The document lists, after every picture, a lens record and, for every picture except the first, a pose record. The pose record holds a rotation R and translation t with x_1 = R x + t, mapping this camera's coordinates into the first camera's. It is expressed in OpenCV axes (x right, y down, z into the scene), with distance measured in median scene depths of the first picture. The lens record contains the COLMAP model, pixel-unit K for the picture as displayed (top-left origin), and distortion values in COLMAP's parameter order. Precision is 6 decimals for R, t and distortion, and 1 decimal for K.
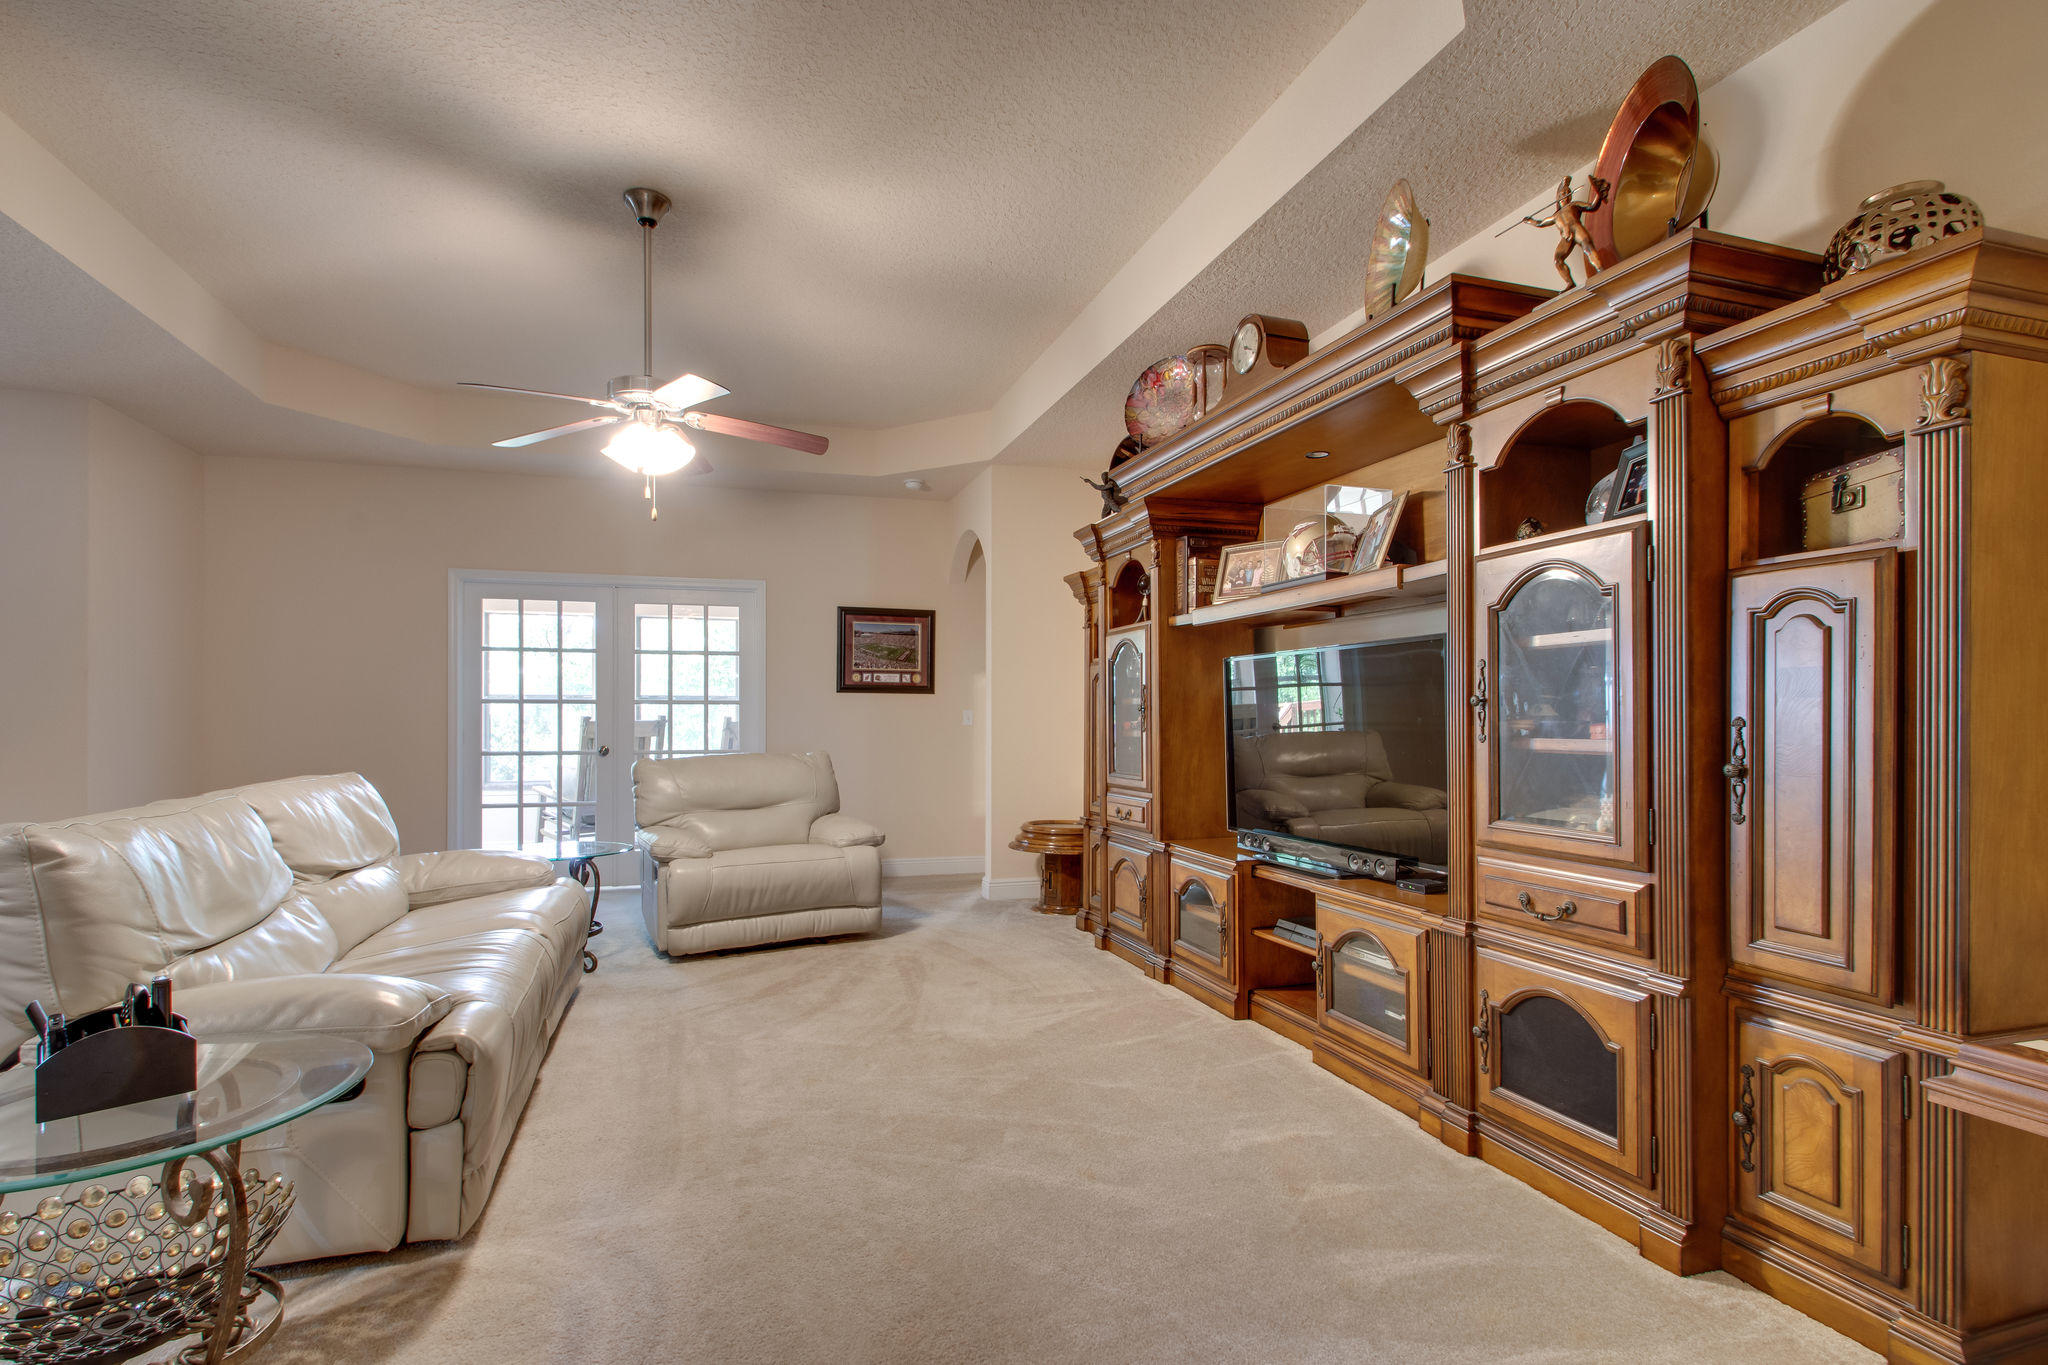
lens RADIAL K [[956.4, 0, 986.1], [0, 956.4, 712.4], [0, 0, 1]] dist [0.001479, -0.000154]
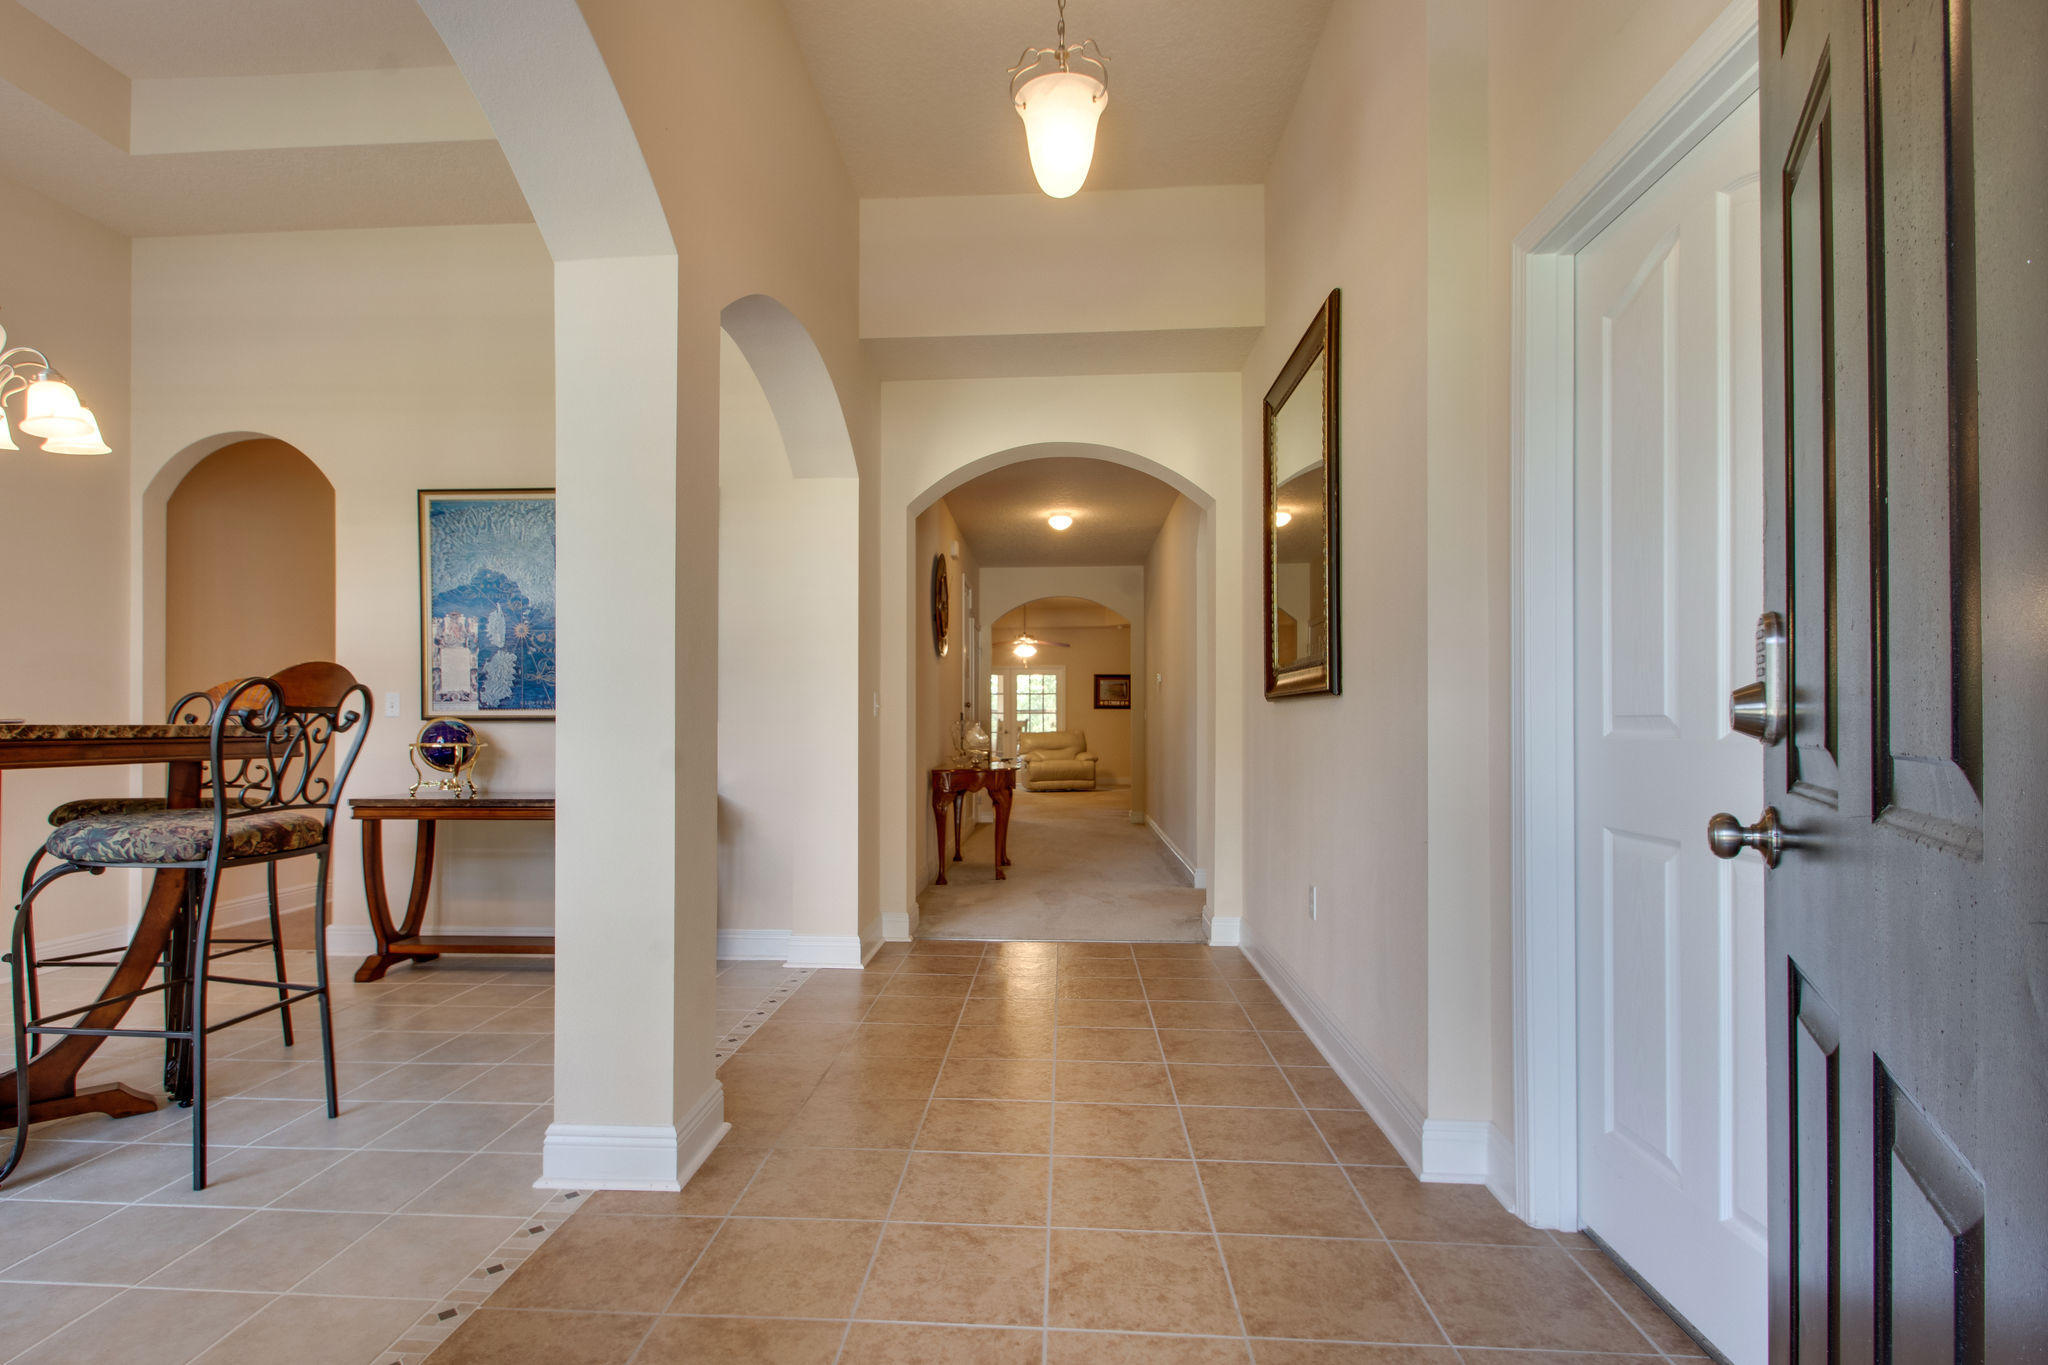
lens RADIAL K [[956.4, 0, 986.1], [0, 956.4, 712.4], [0, 0, 1]] dist [0.001479, -0.000154]
pose [[0.935081, -0.003679, -0.354415, 0.453632], [0.003516, 0.999993, -0.001105, -0.010104], [0.354416, -0.000213, 0.935088, -1.392099]]
